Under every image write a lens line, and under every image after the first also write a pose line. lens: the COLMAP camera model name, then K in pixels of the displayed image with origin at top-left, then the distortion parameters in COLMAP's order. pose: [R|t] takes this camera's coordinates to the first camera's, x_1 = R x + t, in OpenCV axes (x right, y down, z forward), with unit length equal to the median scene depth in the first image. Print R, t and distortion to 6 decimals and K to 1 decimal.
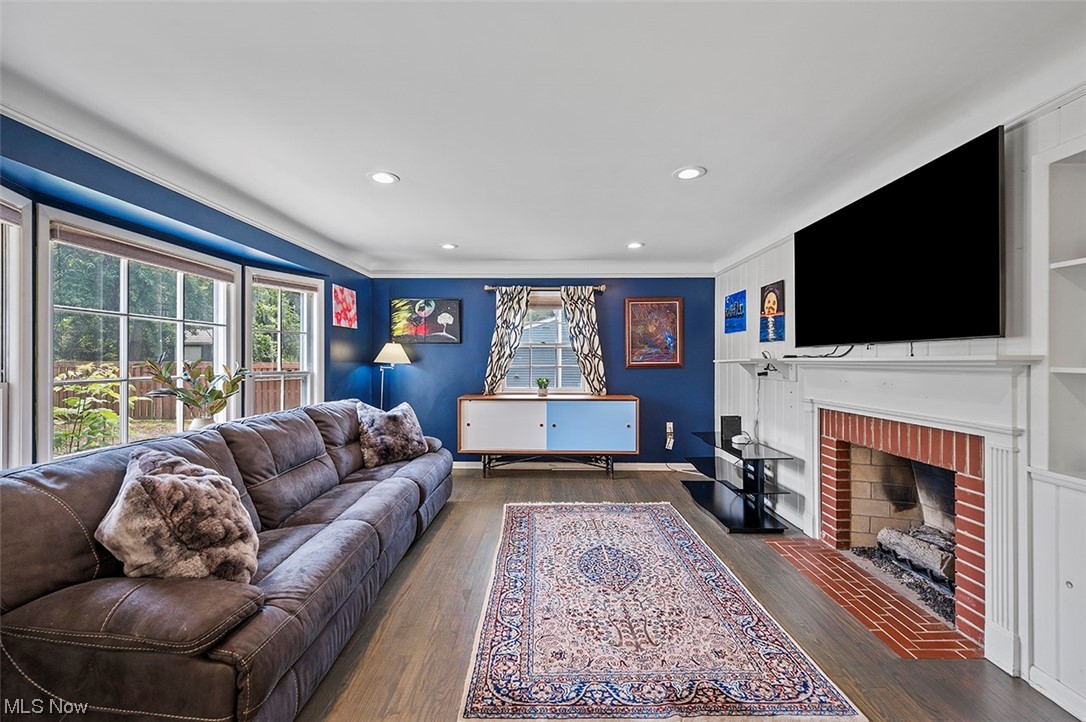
lens RADIAL K [[454.0, 0, 544.0], [0, 454.0, 361.5], [0, 0, 1]] dist [0.002390, -0.000011]
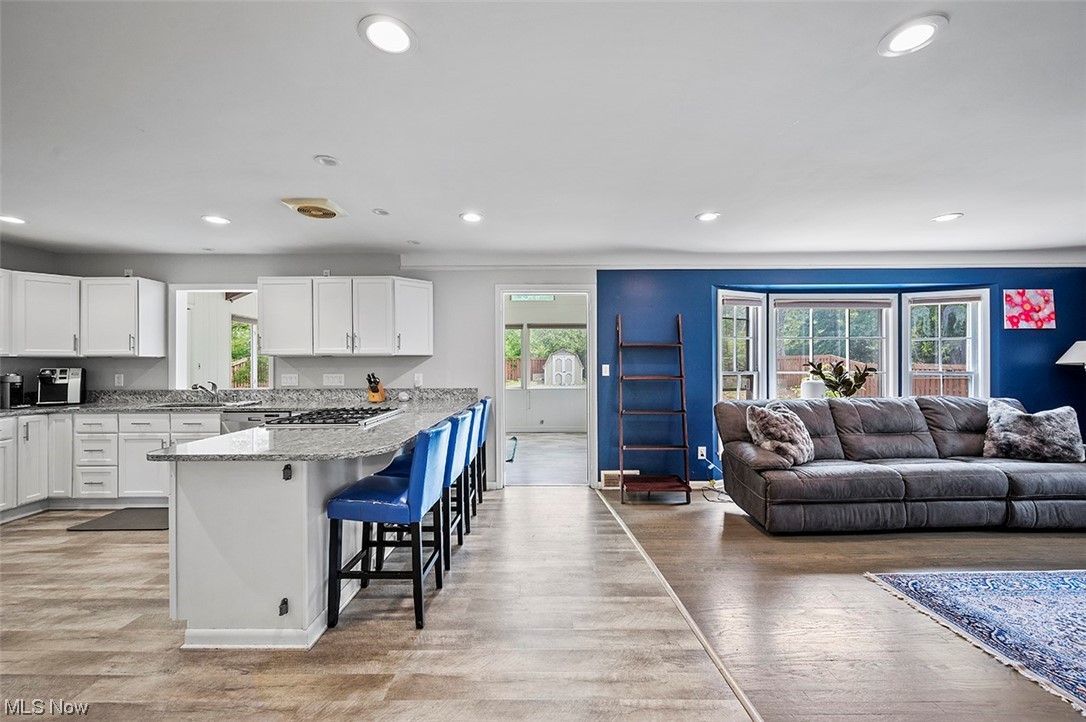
lens RADIAL K [[428.9, 0, 538.6], [0, 428.9, 361.4], [0, 0, 1]] dist [0.000313, 0.000814]
pose [[0.017739, -0.007062, -0.999818, 0.753709], [-0.000531, 0.999975, -0.007073, 0.005691], [0.999843, 0.000657, 0.017735, -0.143765]]
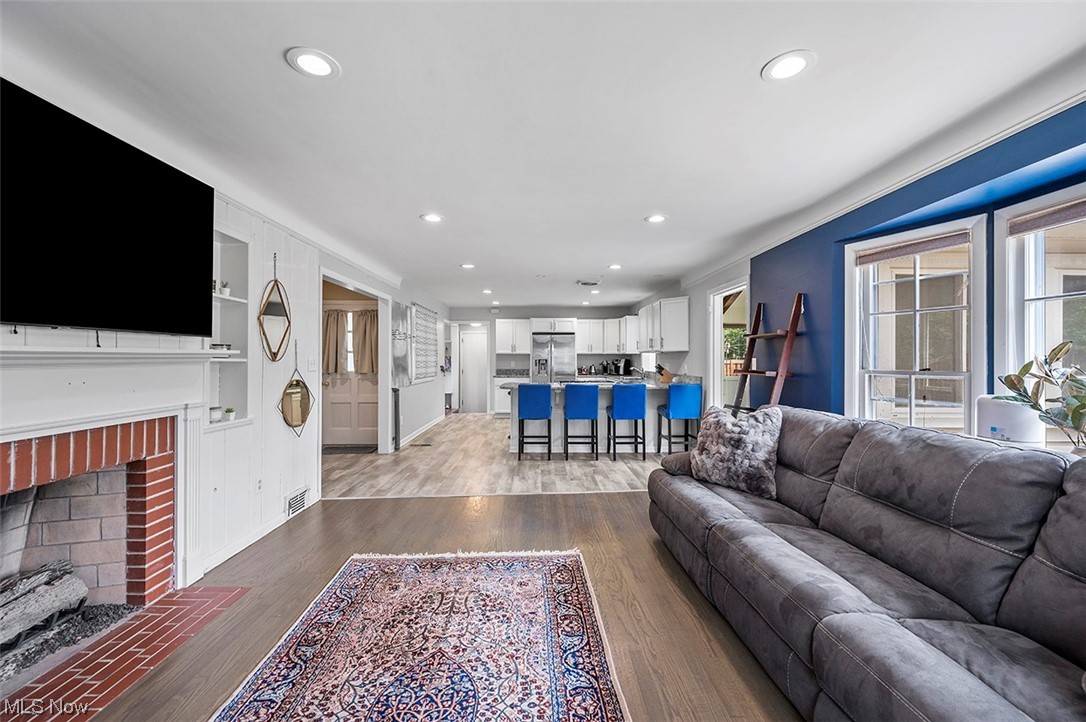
lens RADIAL K [[428.9, 0, 549.6], [0, 428.9, 355.5], [0, 0, 1]] dist [0.000313, 0.000814]
pose [[-0.998951, -0.001537, -0.045768, 0.008709], [-0.001399, 0.999994, -0.003054, 0.003661], [0.045772, -0.002987, -0.998947, 1.461708]]
